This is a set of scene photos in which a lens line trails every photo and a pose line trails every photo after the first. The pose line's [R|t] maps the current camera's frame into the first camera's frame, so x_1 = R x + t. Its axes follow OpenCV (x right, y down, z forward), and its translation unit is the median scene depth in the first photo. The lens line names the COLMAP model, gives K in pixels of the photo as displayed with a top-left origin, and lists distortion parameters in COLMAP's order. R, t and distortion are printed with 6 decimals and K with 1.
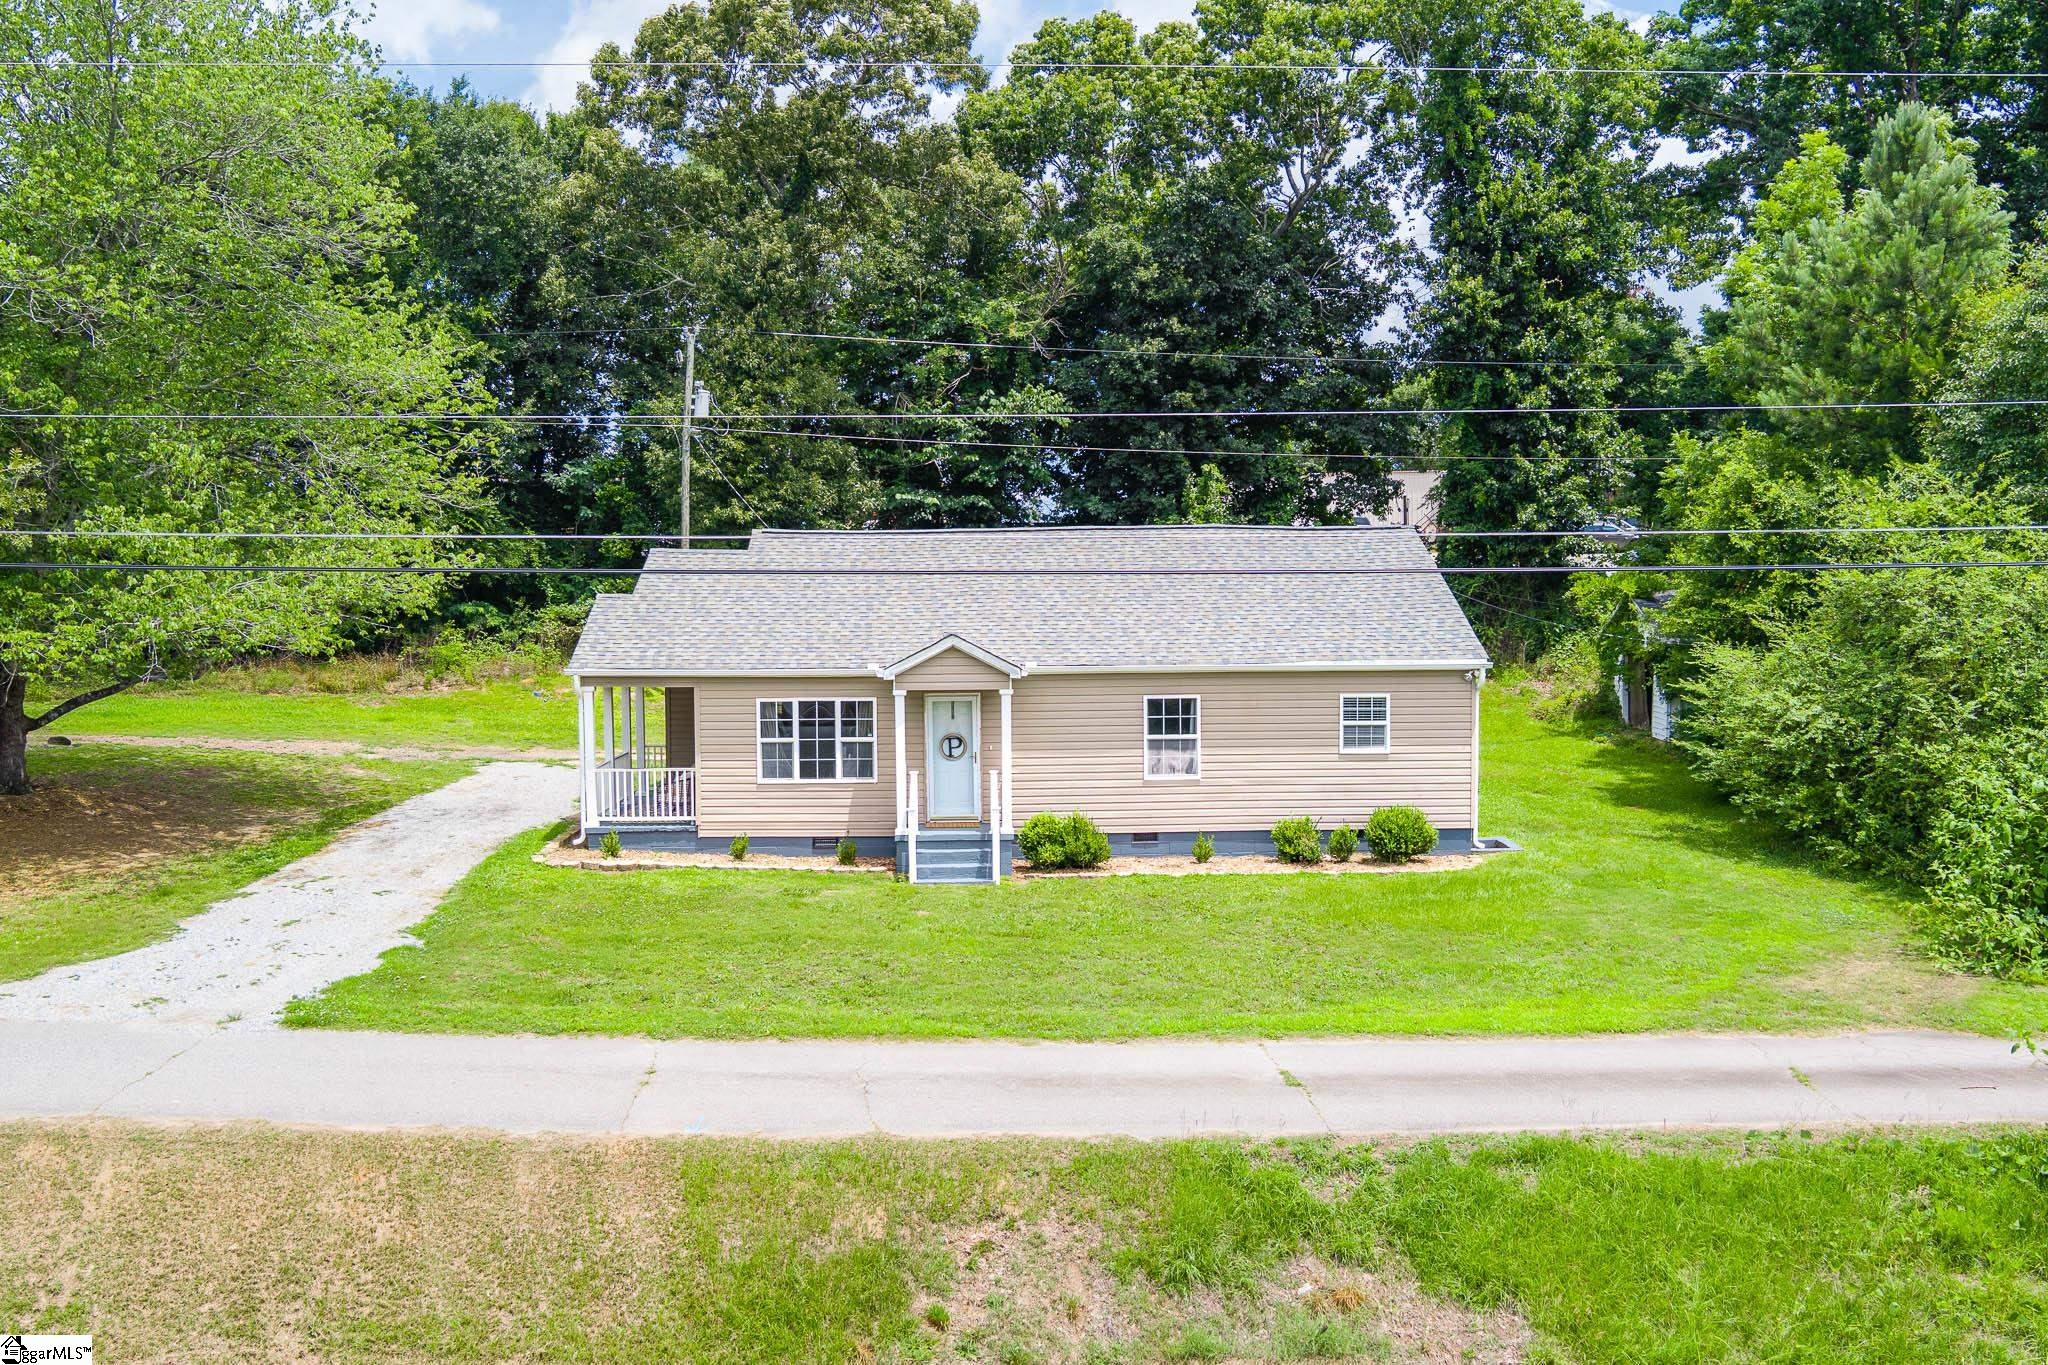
lens RADIAL K [[1656.2, 0, 1022.1], [0, 1656.2, 704.1], [0, 0, 1]] dist [-0.060081, -0.011835]
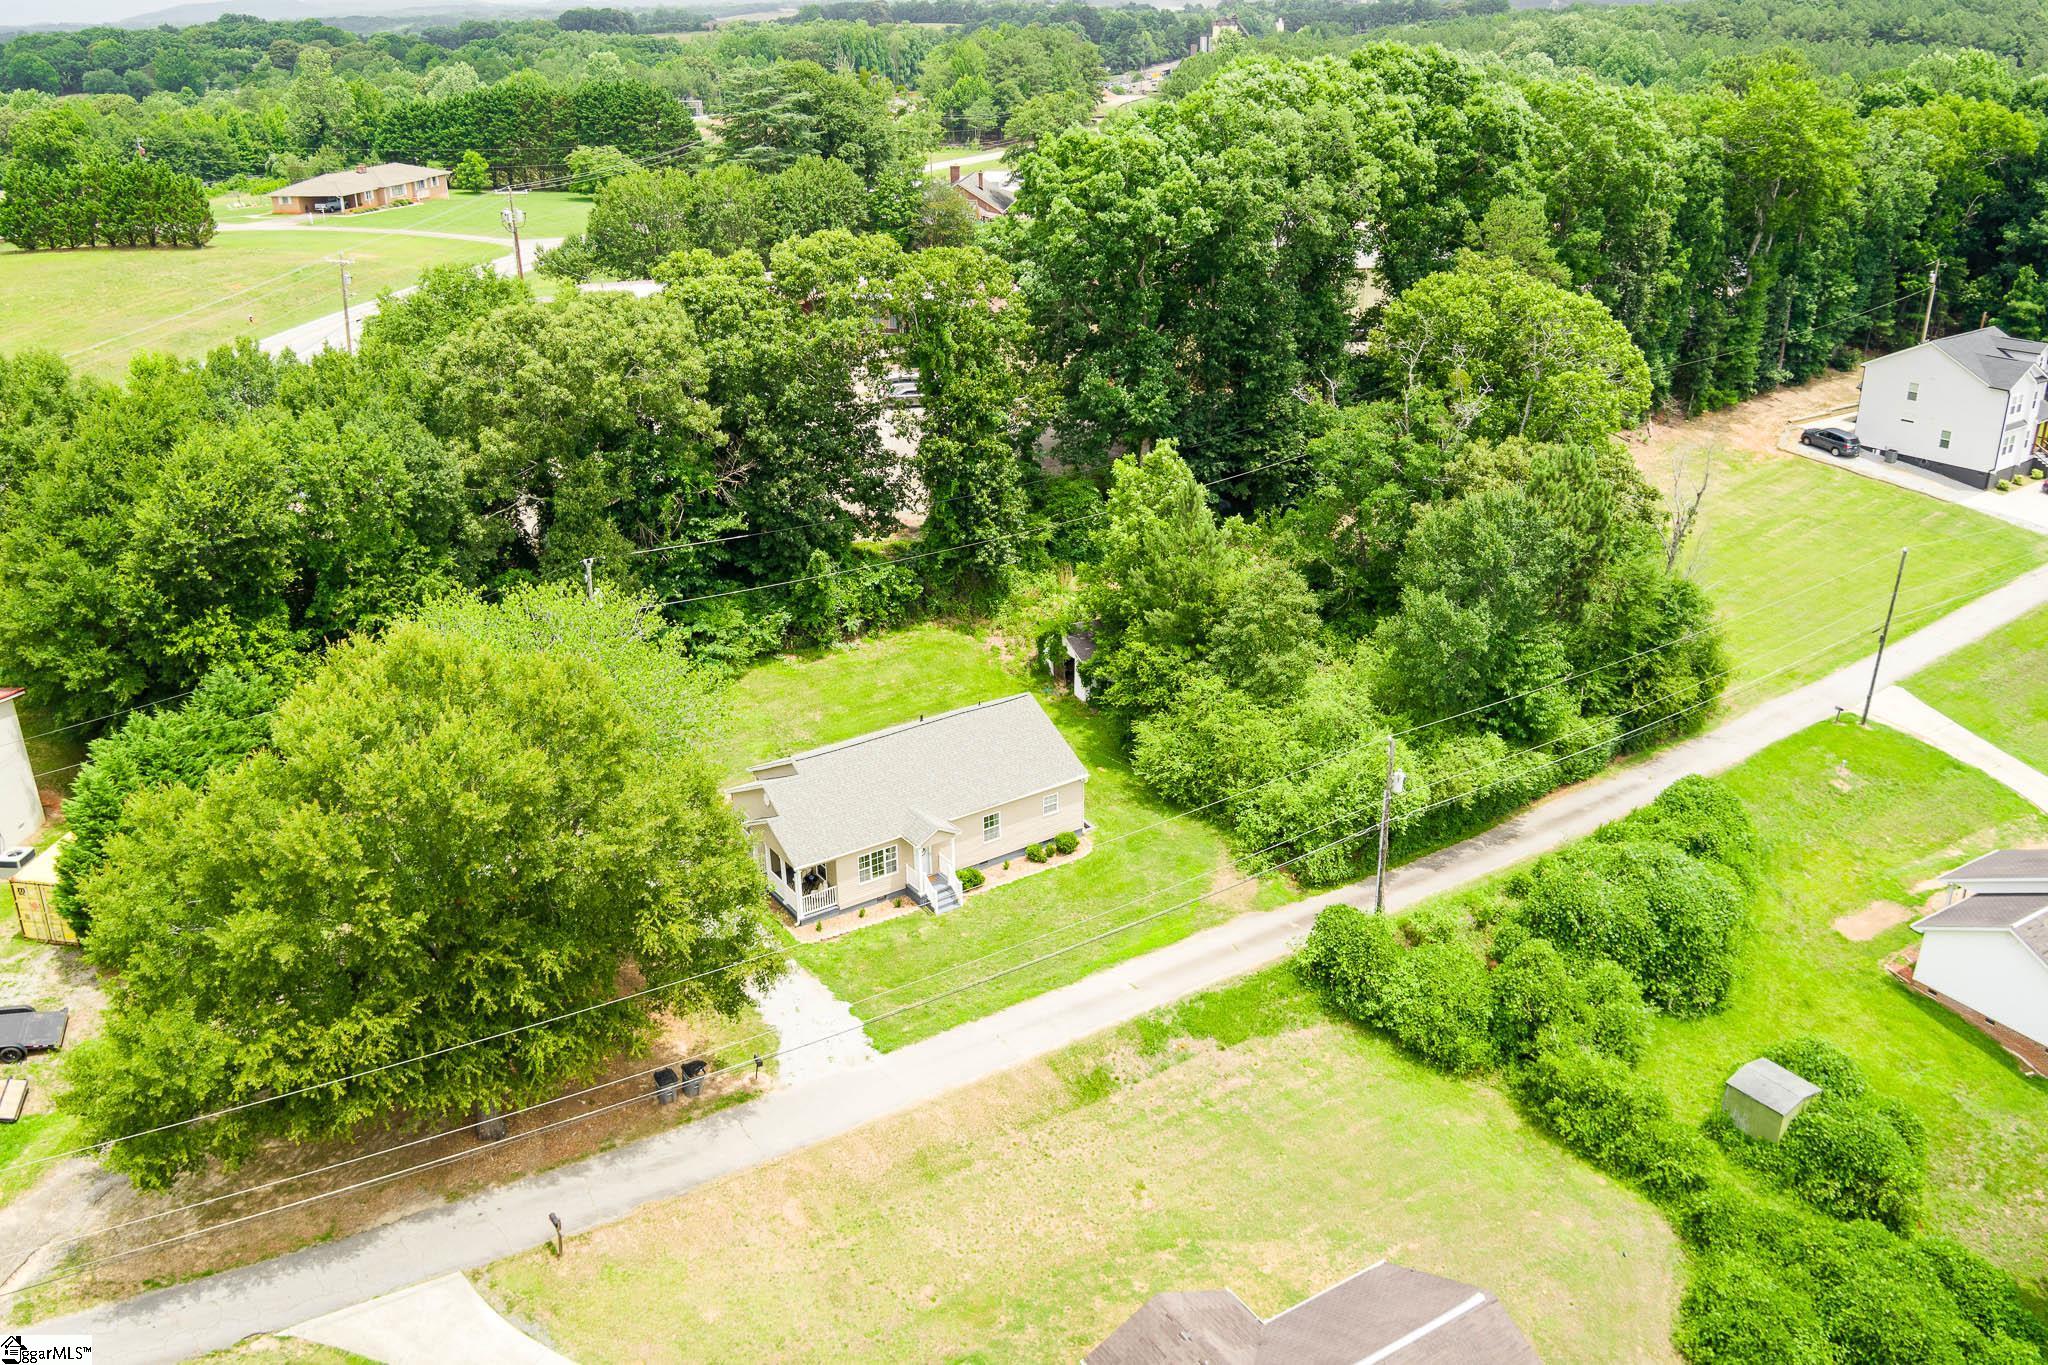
lens RADIAL K [[1656.2, 0, 1022.1], [0, 1656.2, 704.1], [0, 0, 1]] dist [-0.060081, -0.011835]
pose [[0.846603, -0.219071, 0.485048, -1.200310], [0.039717, 0.934822, 0.352890, -1.184721], [-0.530741, -0.279493, 0.800123, -1.203118]]
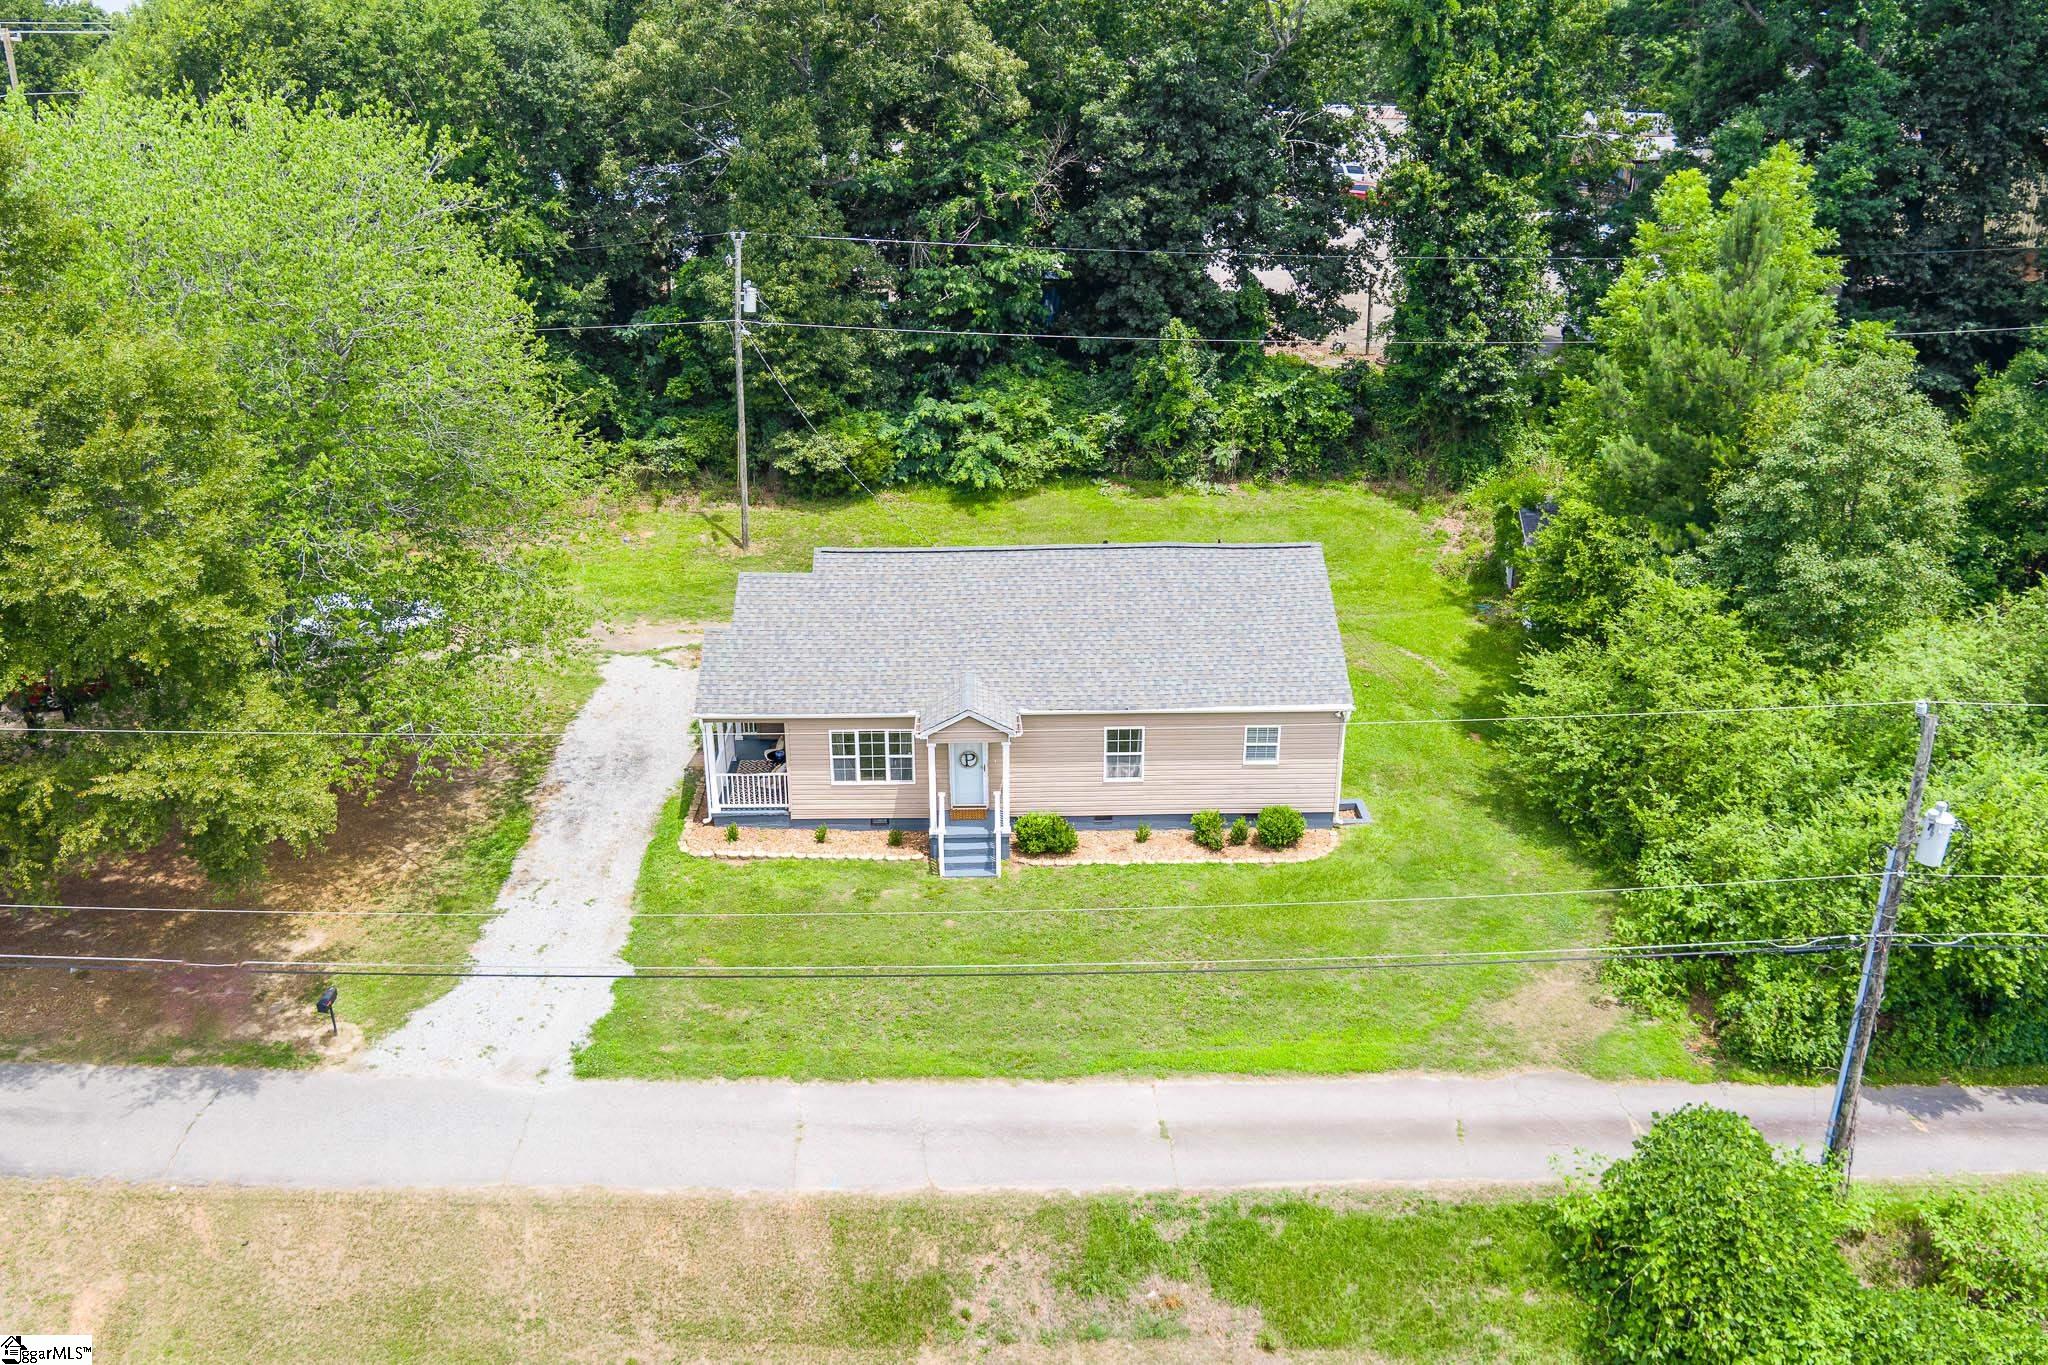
lens RADIAL K [[1656.2, 0, 1022.1], [0, 1656.2, 704.1], [0, 0, 1]] dist [-0.060081, -0.011835]
pose [[0.999956, 0.008436, -0.004102, 0.009857], [-0.006633, 0.945111, 0.326681, -0.505304], [0.006633, -0.326640, 0.945126, -0.335364]]
